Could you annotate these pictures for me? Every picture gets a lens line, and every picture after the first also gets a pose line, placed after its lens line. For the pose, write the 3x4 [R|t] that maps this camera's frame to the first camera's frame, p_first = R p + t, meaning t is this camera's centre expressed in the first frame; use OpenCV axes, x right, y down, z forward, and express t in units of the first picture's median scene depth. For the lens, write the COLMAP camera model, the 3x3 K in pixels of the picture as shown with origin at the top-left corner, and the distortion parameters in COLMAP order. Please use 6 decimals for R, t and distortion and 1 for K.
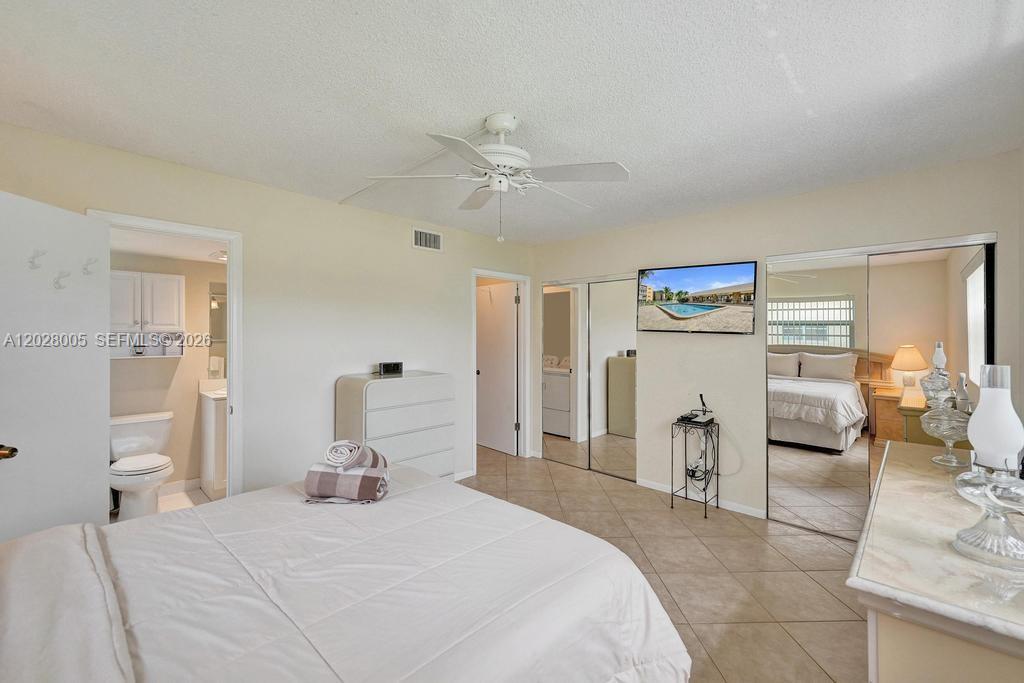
lens RADIAL K [[423.3, 0, 510.2], [0, 423.3, 334.3], [0, 0, 1]] dist [0.000261, -0.000141]
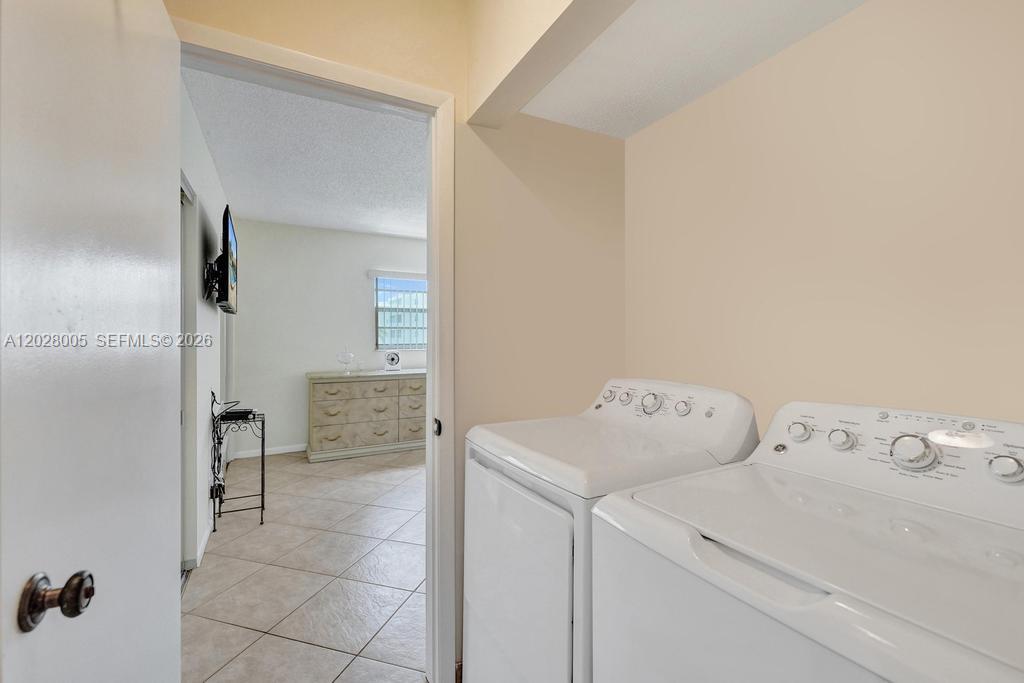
lens RADIAL K [[423.3, 0, 510.2], [0, 423.3, 334.3], [0, 0, 1]] dist [0.000261, -0.000141]
pose [[-0.954251, -0.003124, 0.298990, -0.417443], [-0.003146, 0.999995, 0.000407, 0.052639], [-0.298989, -0.000553, -0.954256, 2.134846]]
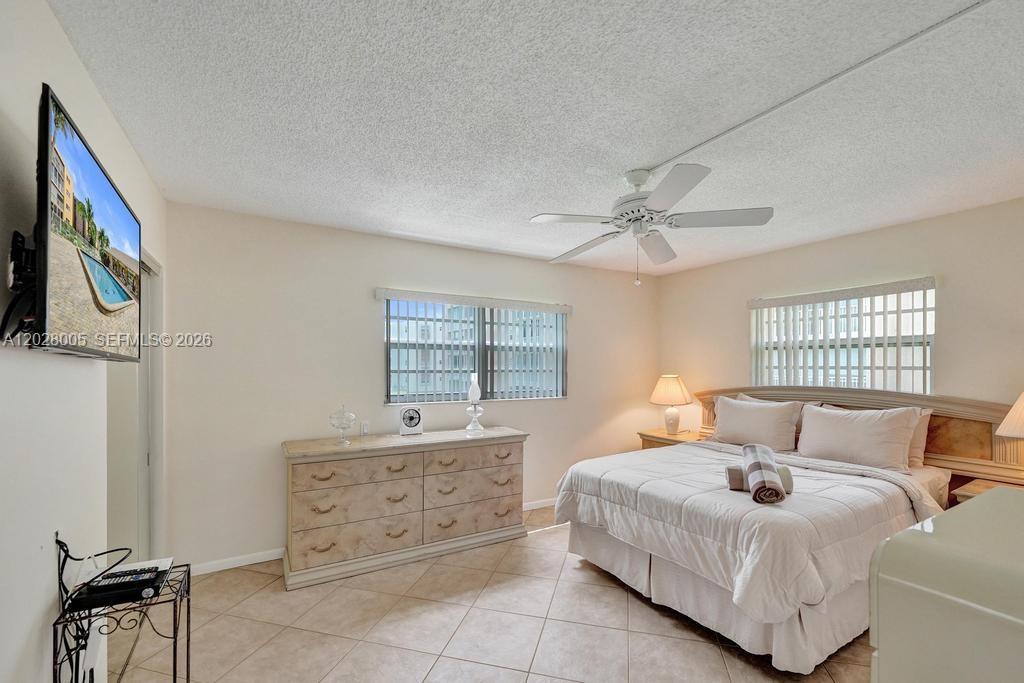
lens RADIAL K [[436.4, 0, 513.4], [0, 436.4, 364.6], [0, 0, 1]] dist [-0.000836, -0.000130]
pose [[-0.961066, -0.005231, 0.276269, -0.022086], [-0.005004, 0.999986, 0.001523, -0.000819], [-0.276273, 0.000082, -0.961079, 1.686712]]
